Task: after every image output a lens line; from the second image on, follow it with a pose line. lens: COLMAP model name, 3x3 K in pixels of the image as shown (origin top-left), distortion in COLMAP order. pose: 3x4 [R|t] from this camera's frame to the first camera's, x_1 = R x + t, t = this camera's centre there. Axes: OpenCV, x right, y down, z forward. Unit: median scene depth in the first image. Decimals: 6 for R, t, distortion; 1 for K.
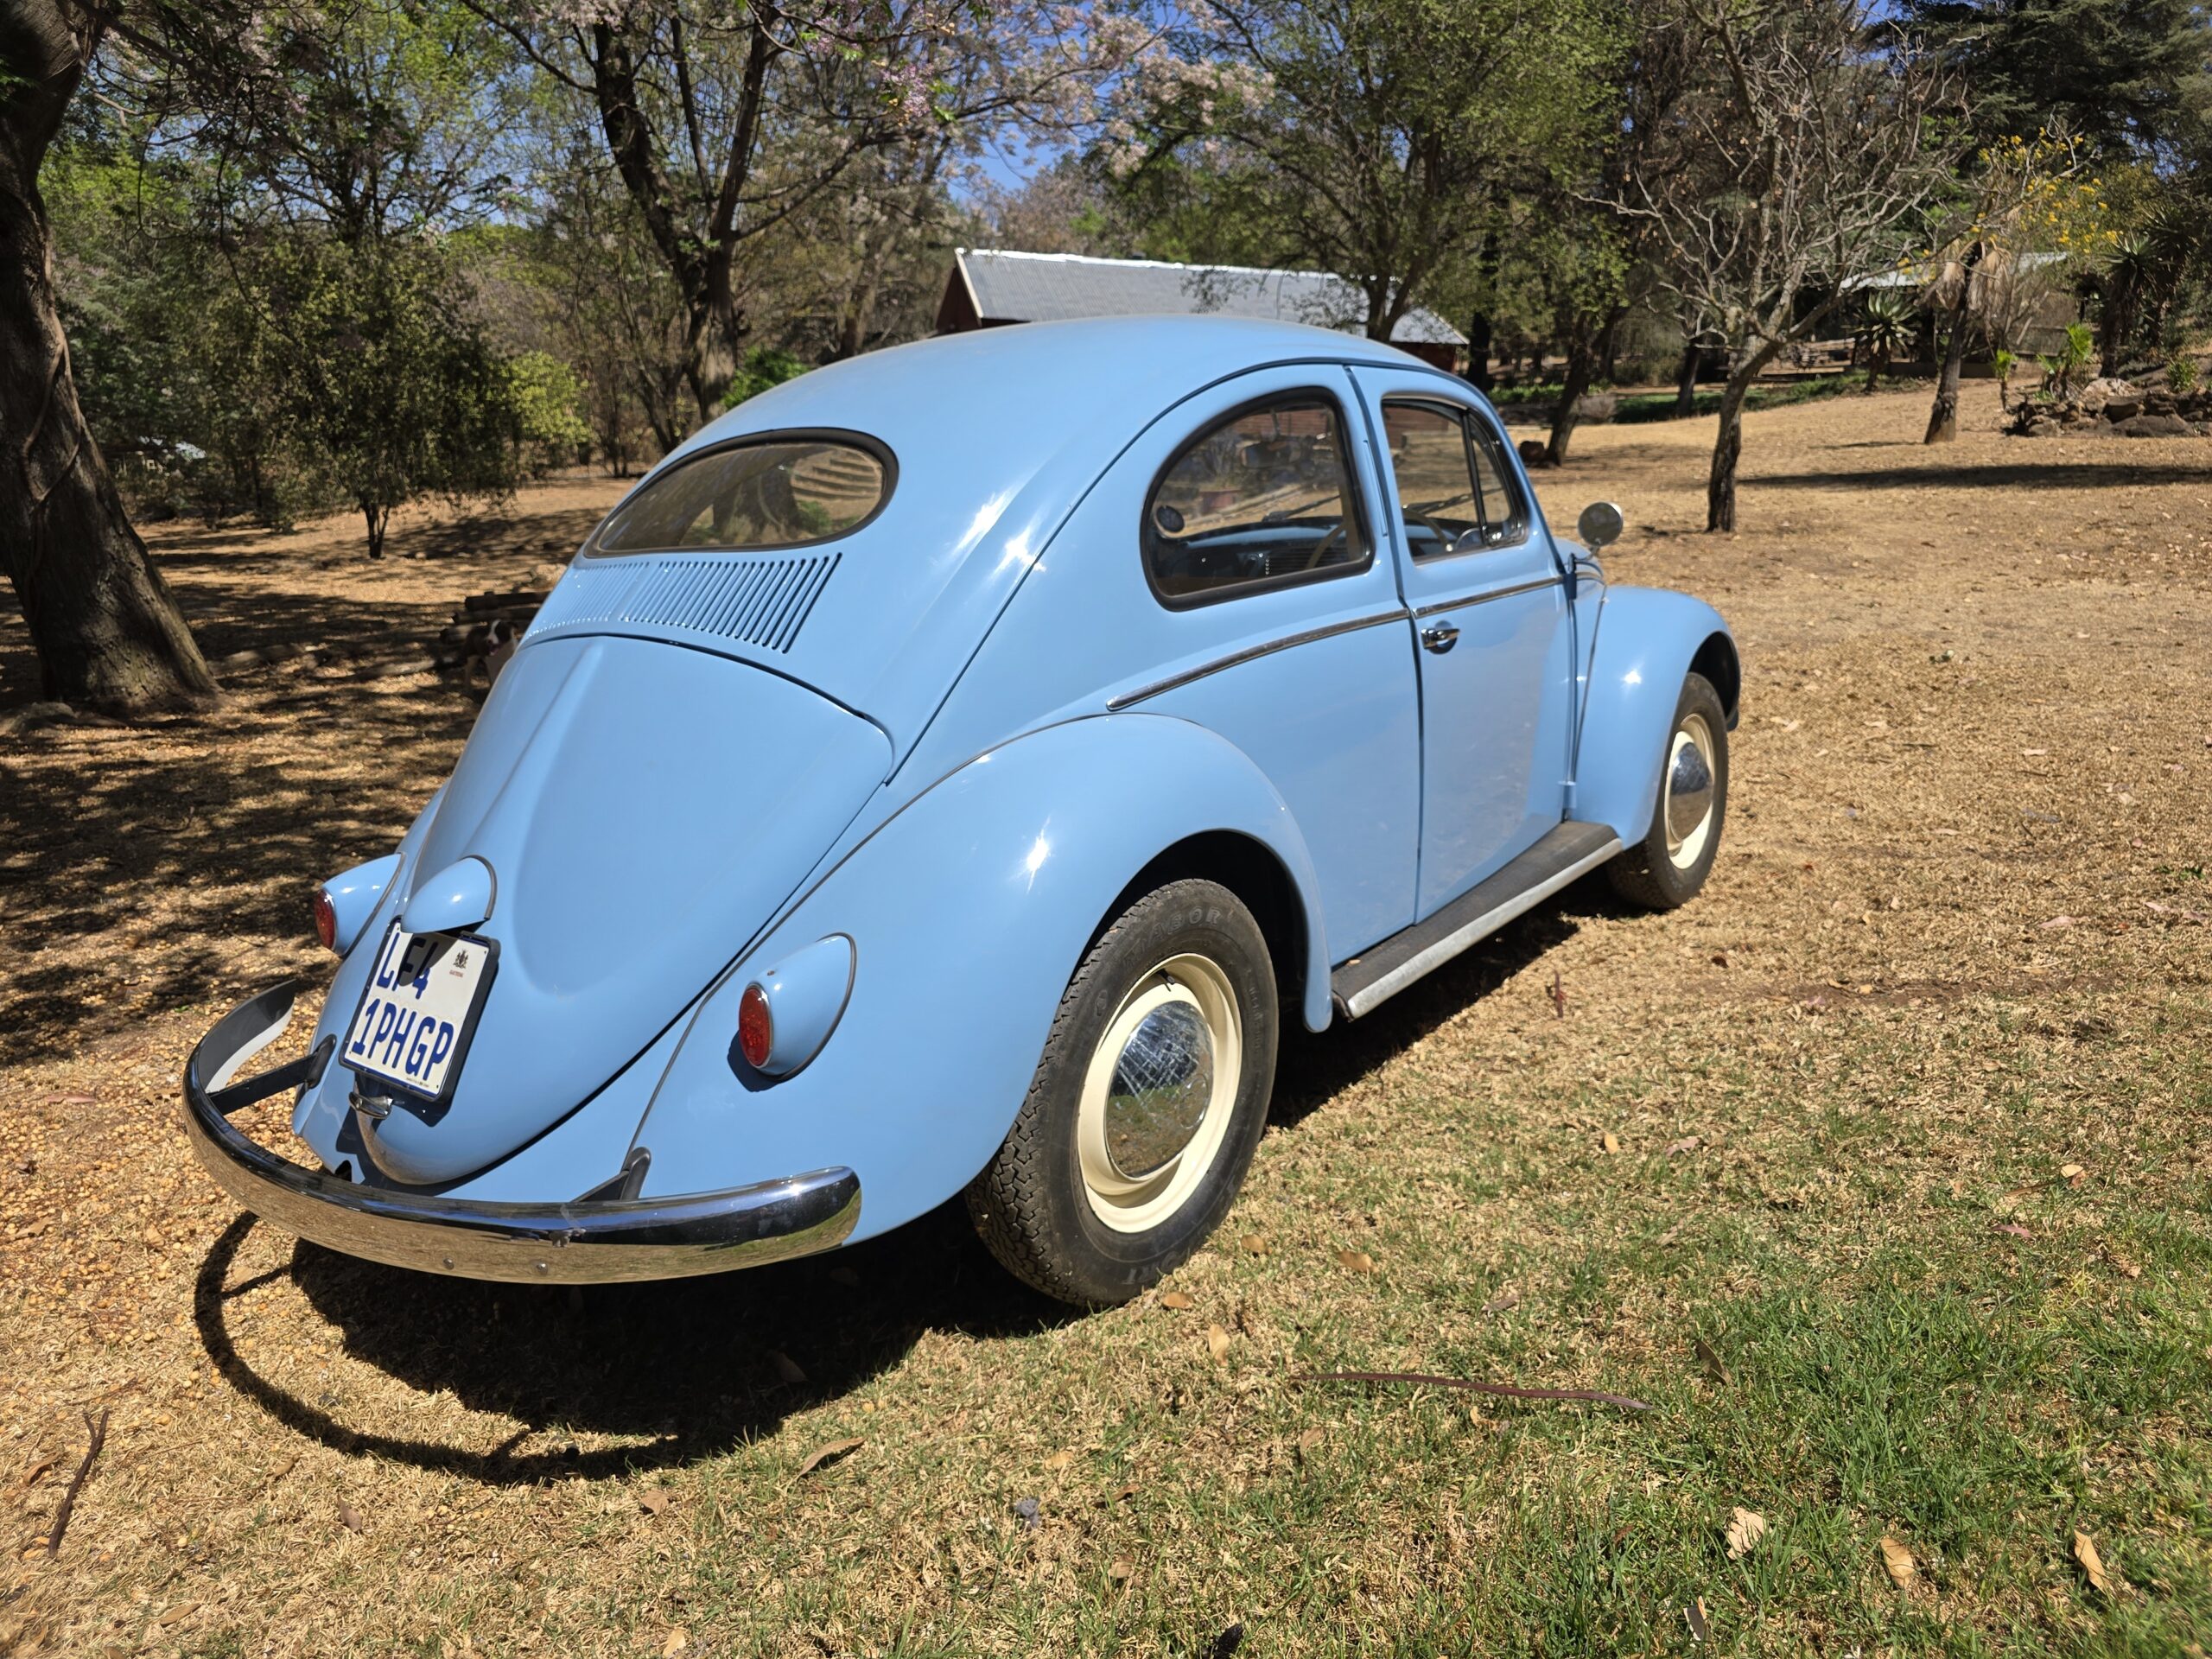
lens RADIAL K [[1479.6, 0, 1106.0], [0, 1479.6, 829.5], [0, 0, 1]] dist [0.046823, -0.042289]
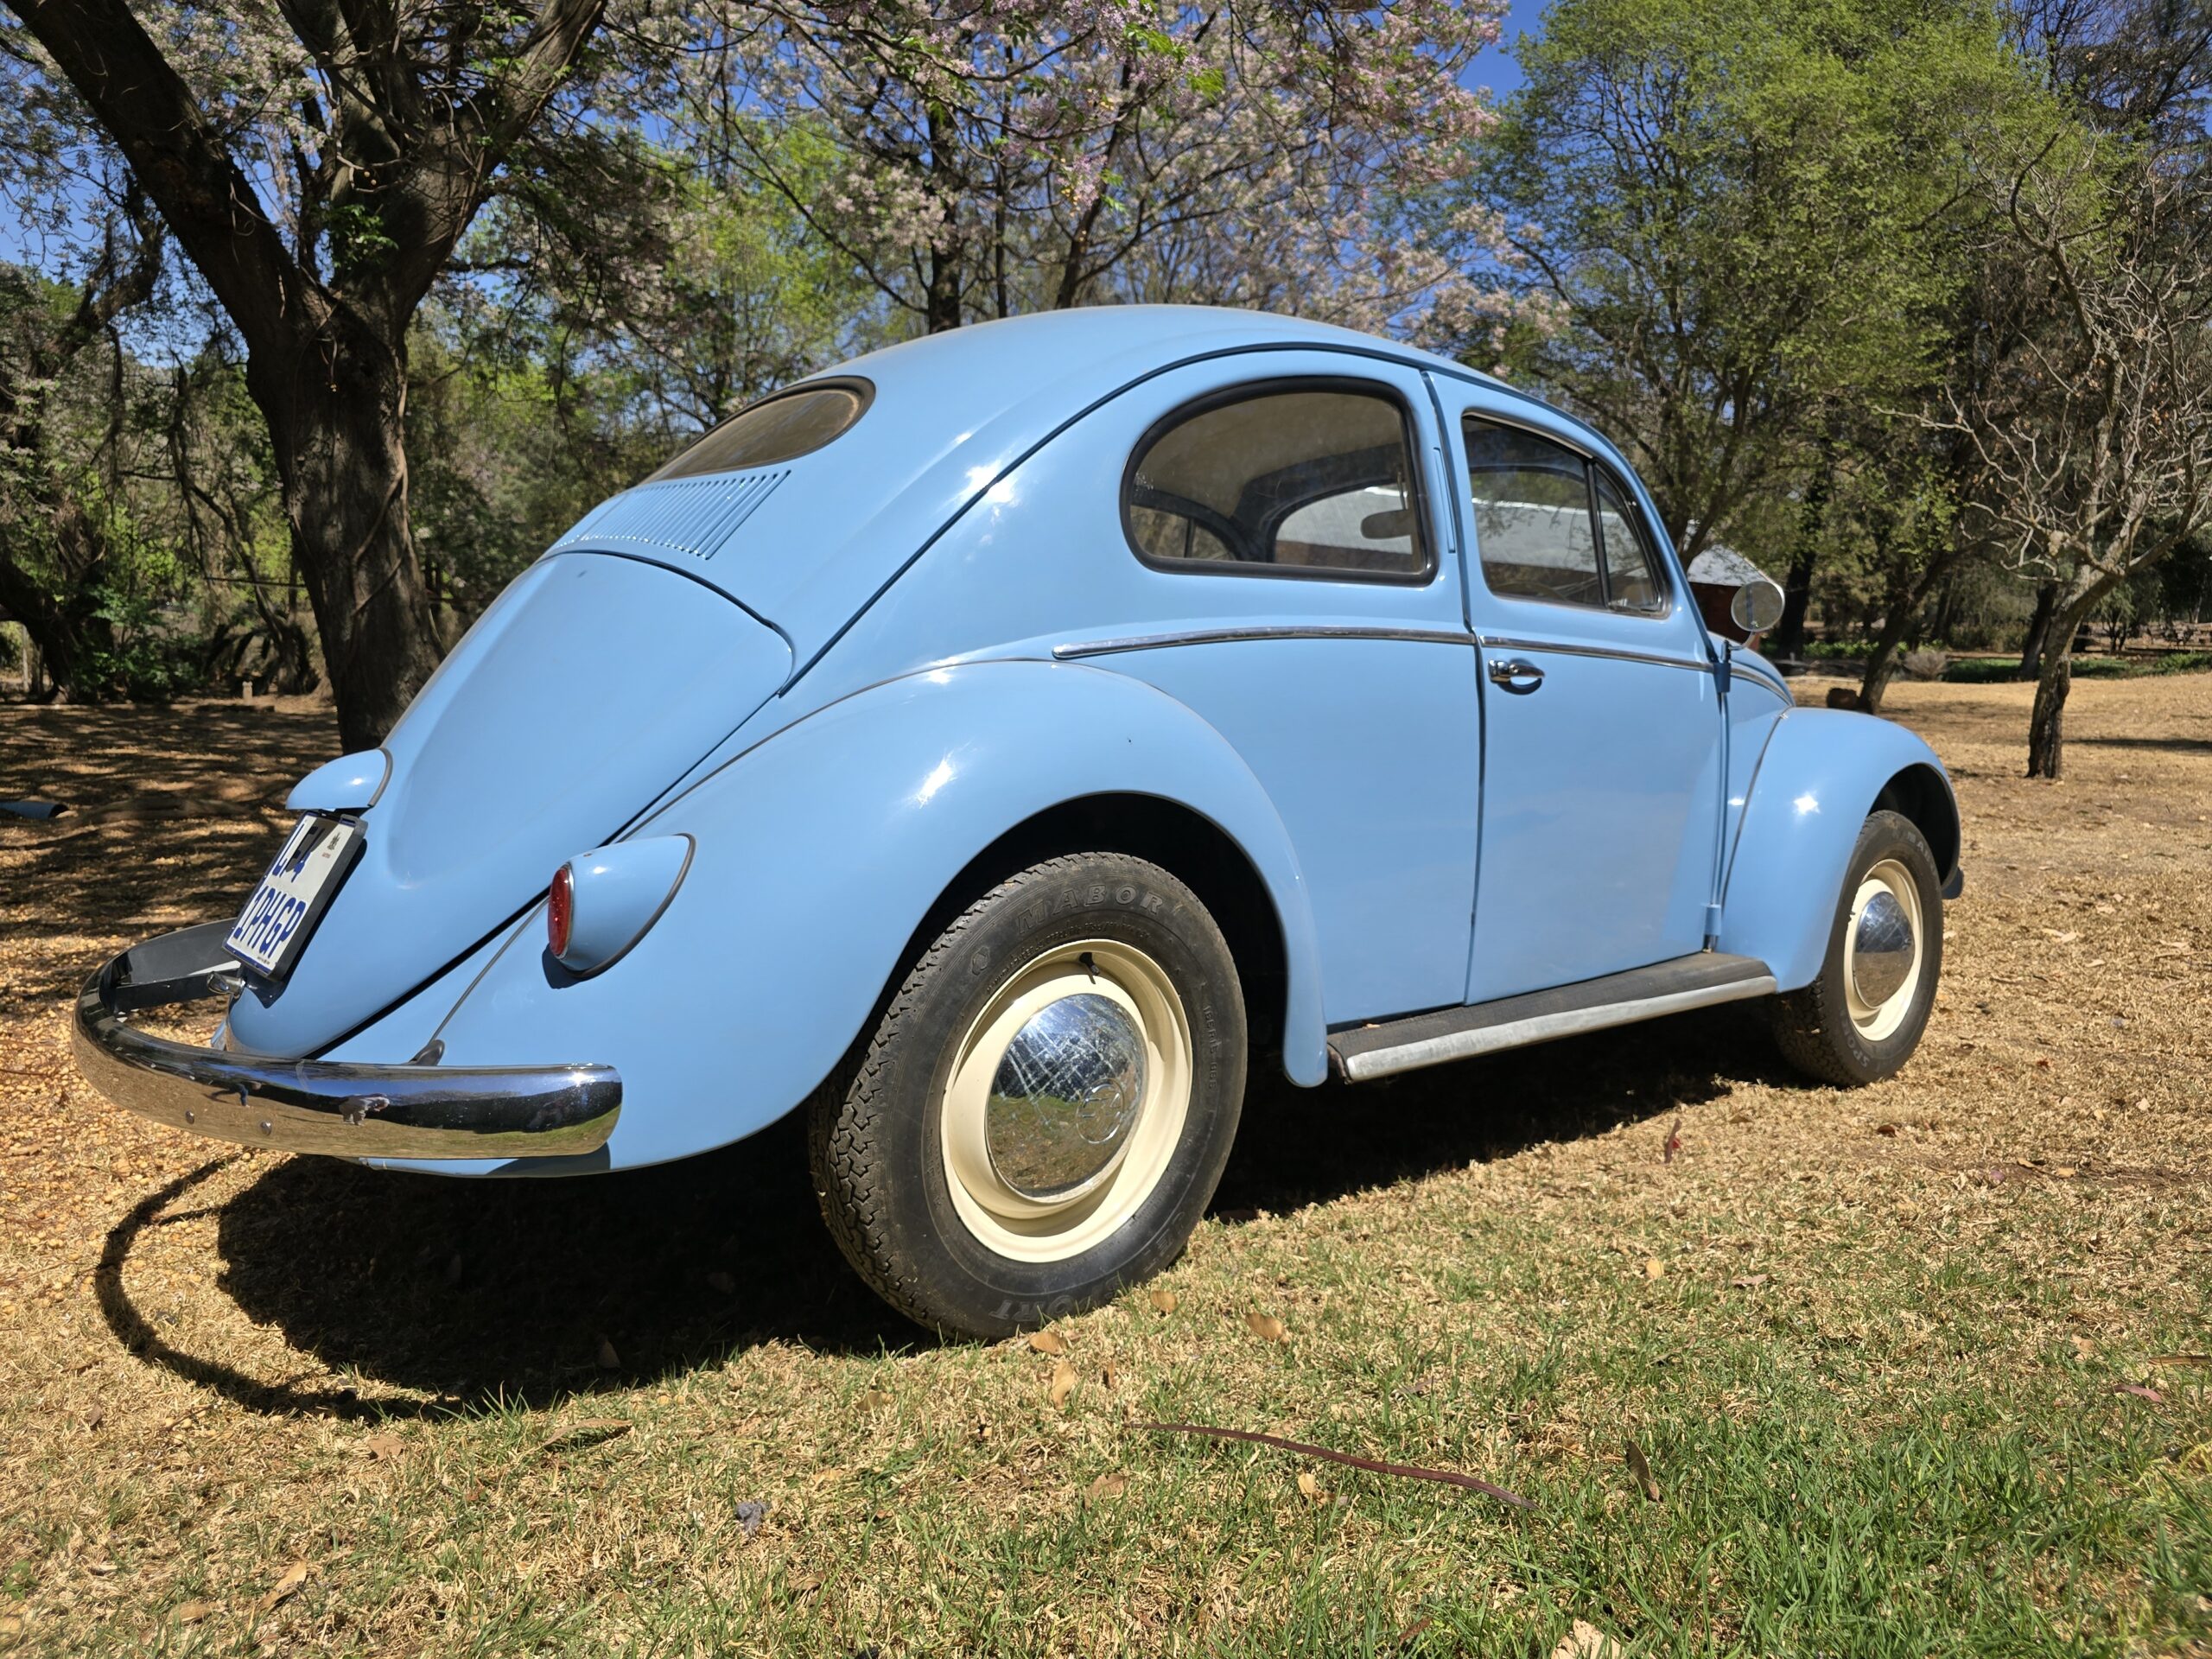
lens RADIAL K [[1491.0, 0, 1067.7], [0, 1491.0, 829.8], [0, 0, 1]] dist [0.038928, -0.029936]
pose [[0.976738, 0.088527, -0.195311, 0.145326], [-0.114317, 0.985552, -0.124976, 0.099948], [0.181426, 0.144397, 0.972746, 0.102698]]
